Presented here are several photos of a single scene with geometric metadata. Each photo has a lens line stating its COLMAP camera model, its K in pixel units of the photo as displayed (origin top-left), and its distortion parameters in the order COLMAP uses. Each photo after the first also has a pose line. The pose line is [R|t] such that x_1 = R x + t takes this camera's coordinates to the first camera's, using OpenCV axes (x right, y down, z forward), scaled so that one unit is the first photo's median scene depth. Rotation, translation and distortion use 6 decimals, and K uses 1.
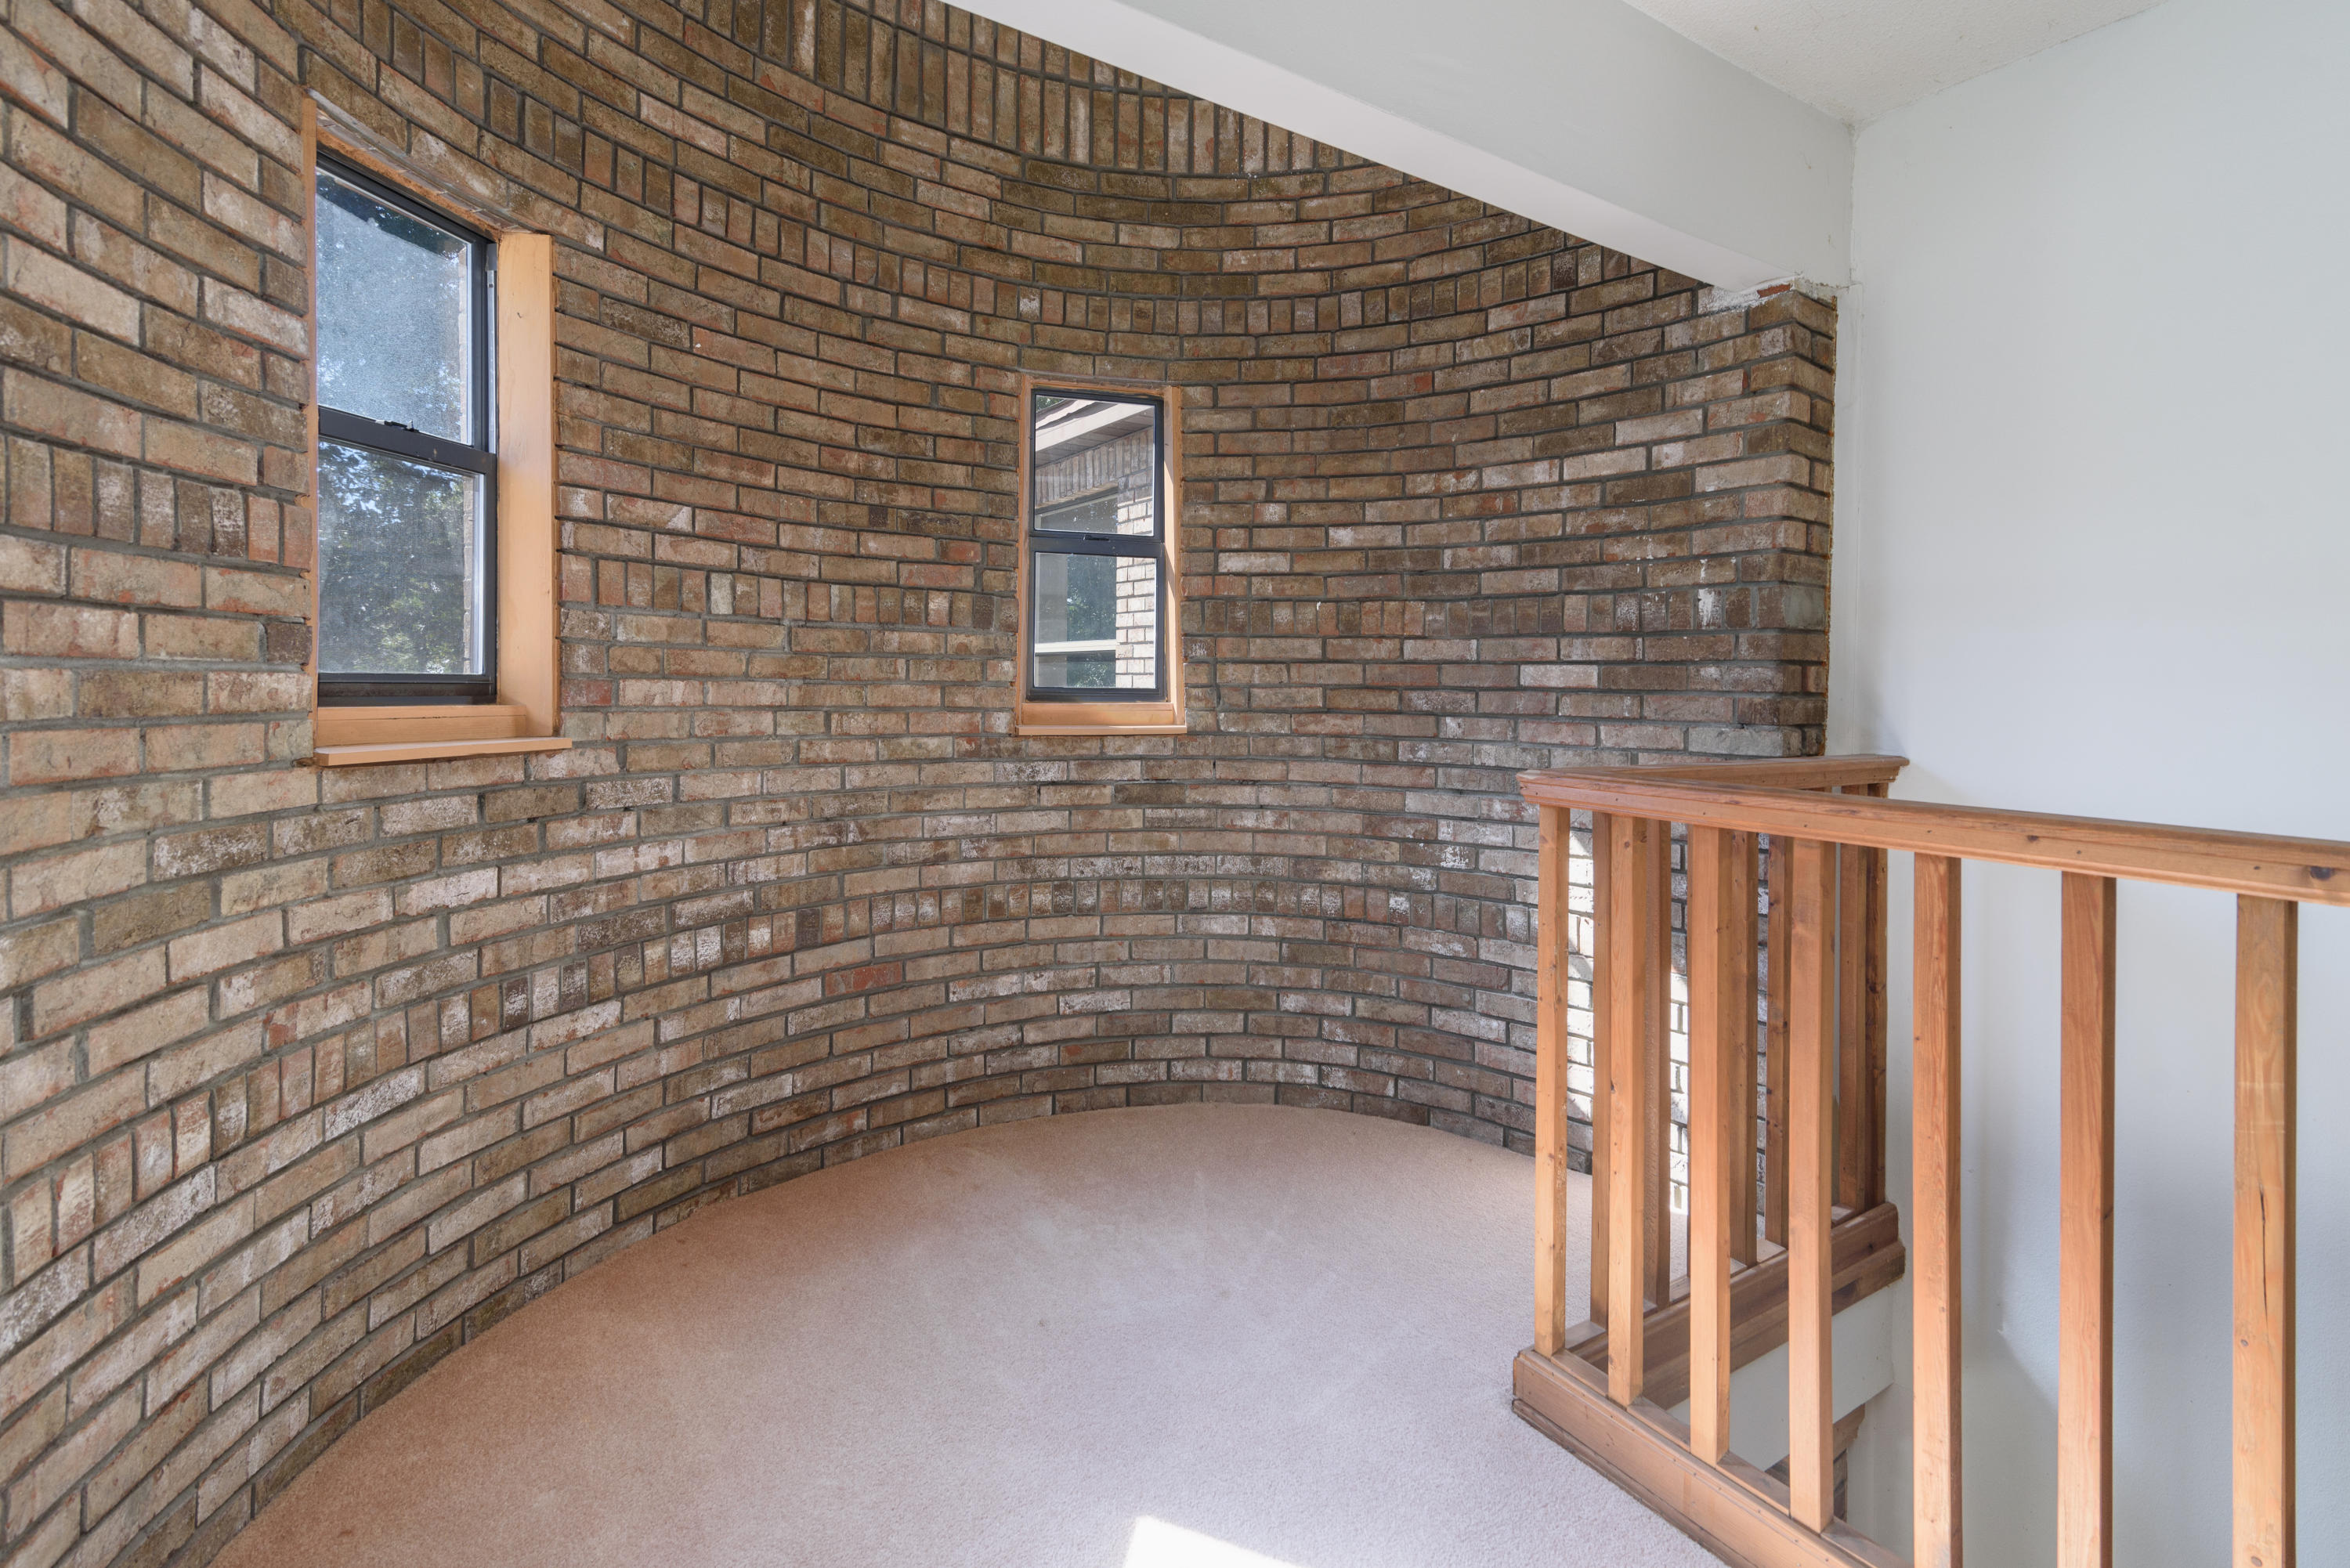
lens RADIAL K [[1114.9, 0, 1139.6], [0, 1114.9, 721.5], [0, 0, 1]] dist [0.018972, -0.004944]
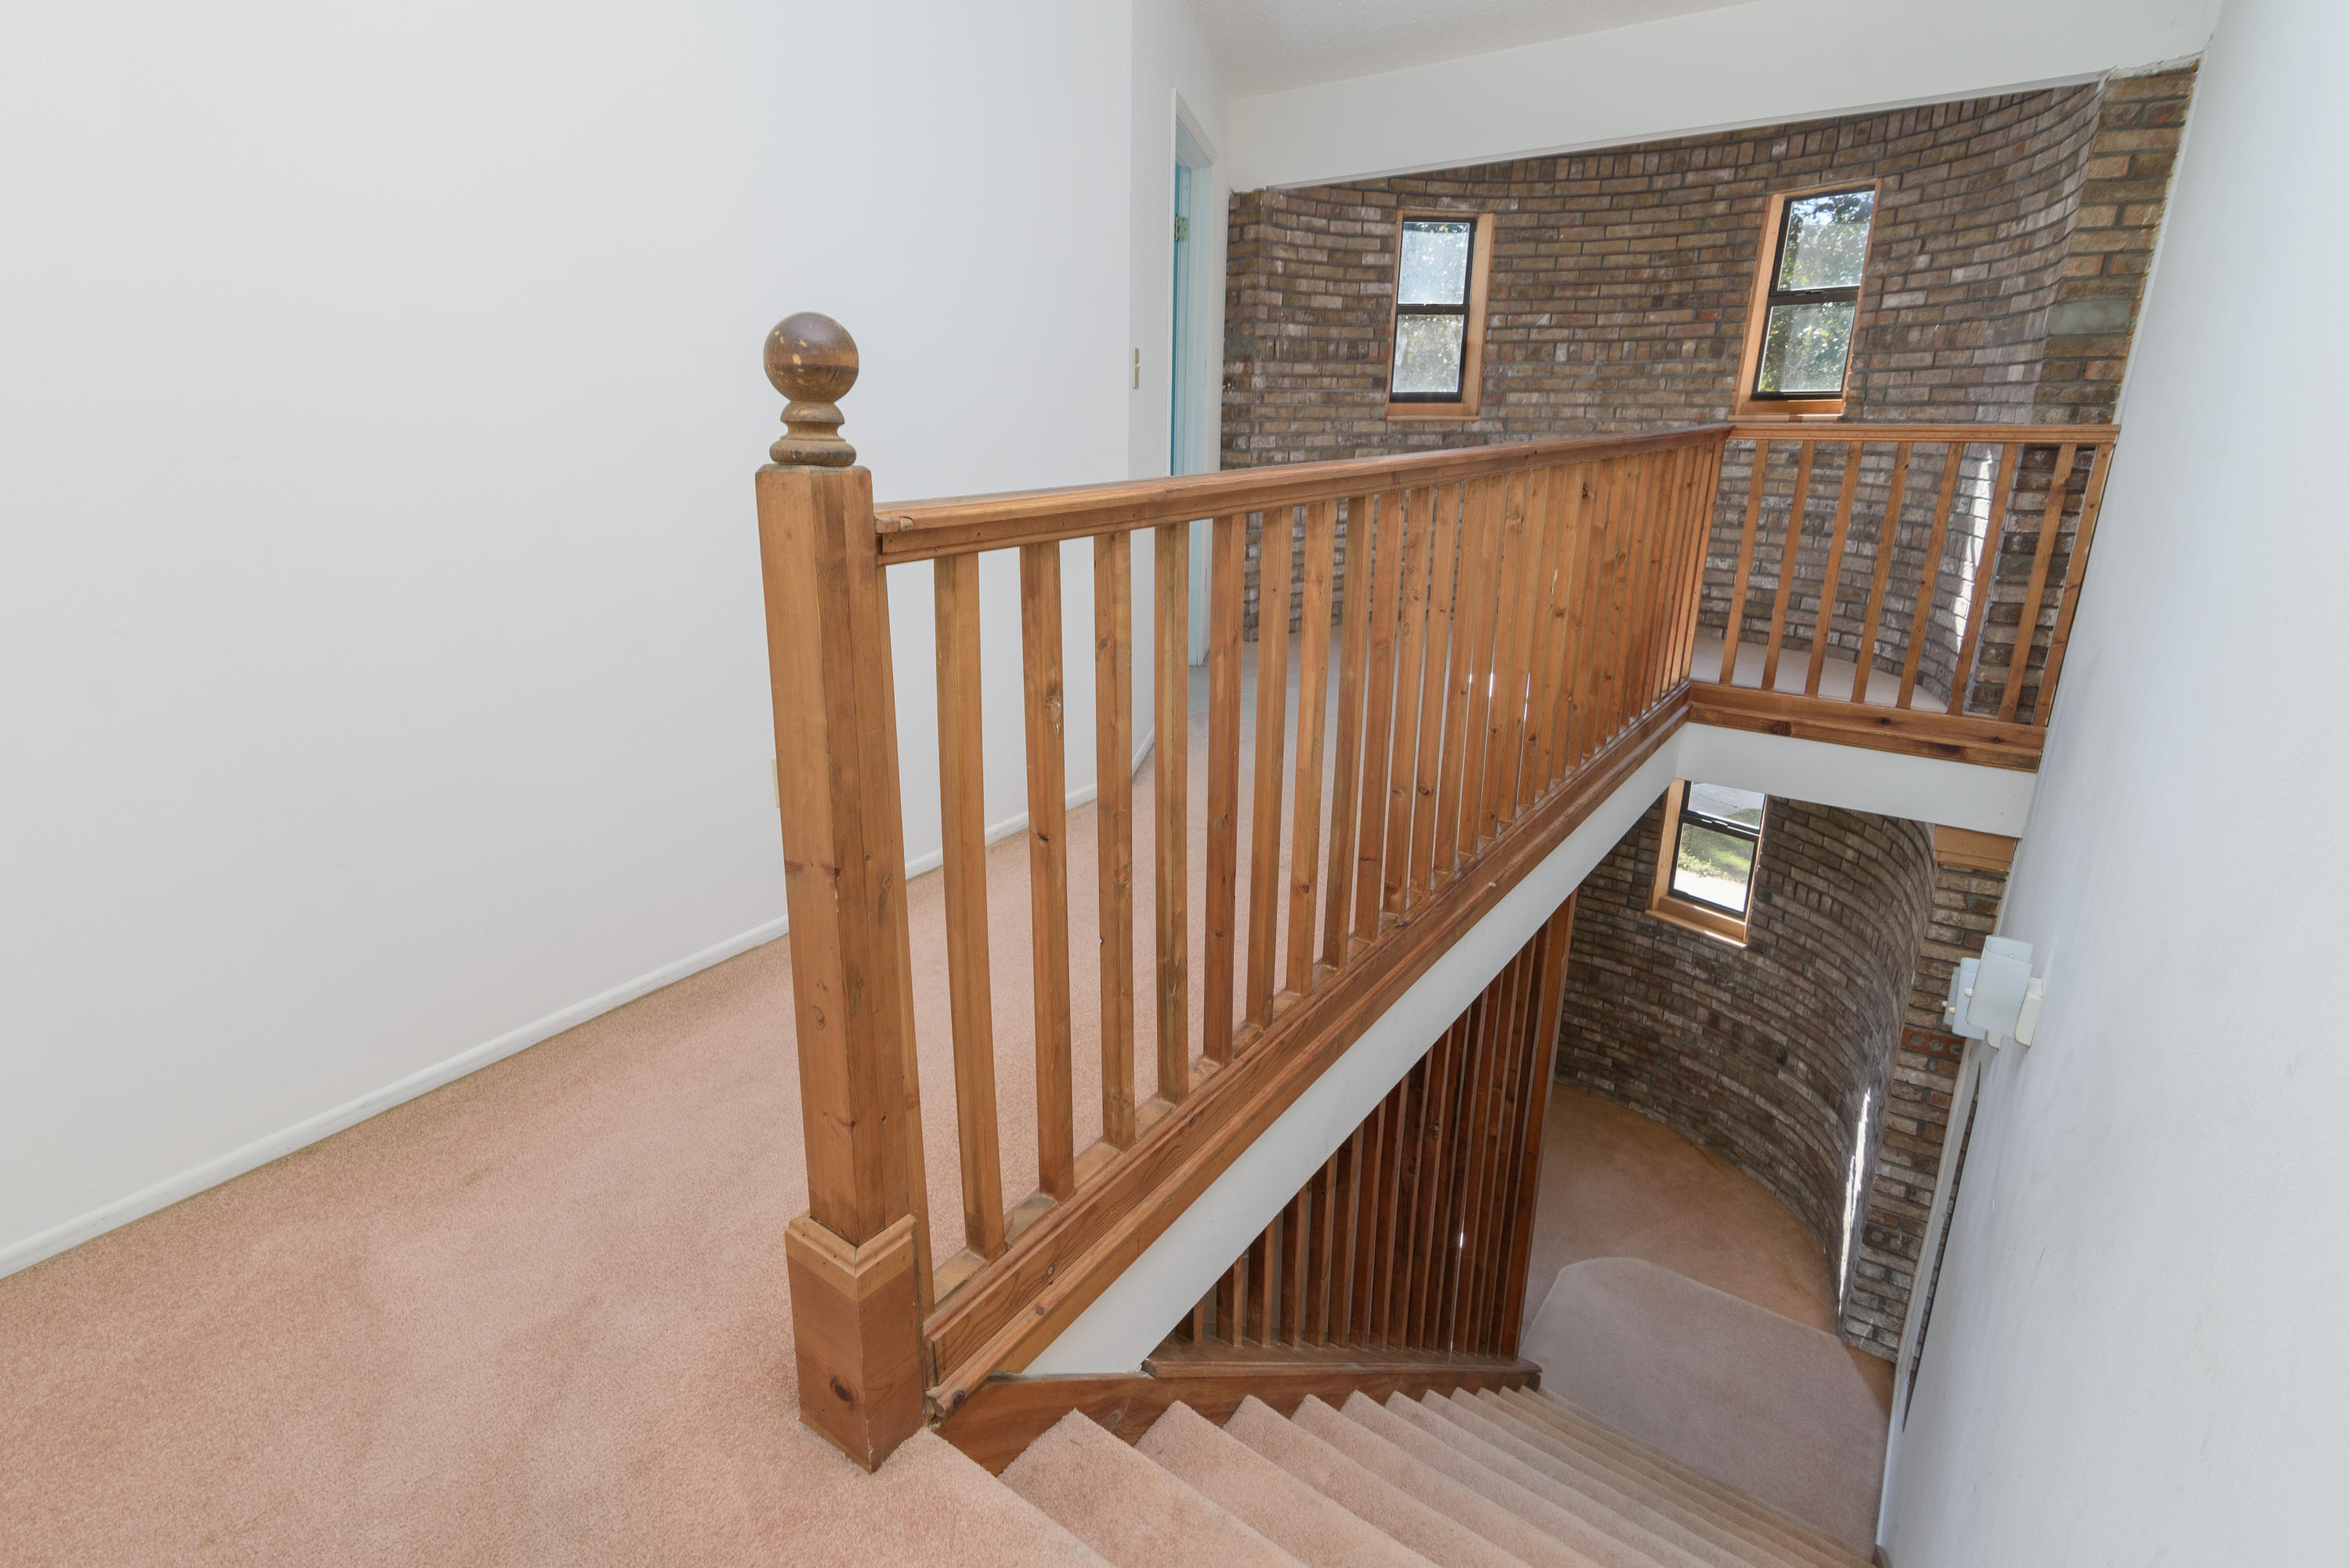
lens RADIAL K [[1114.9, 0, 1174.3], [0, 1114.9, 773.9], [0, 0, 1]] dist [0.018972, -0.004944]
pose [[0.404950, 0.273435, -0.872496, 1.343972], [-0.022319, 0.956908, 0.289531, 0.057380], [0.914066, -0.097772, 0.393603, -0.618442]]
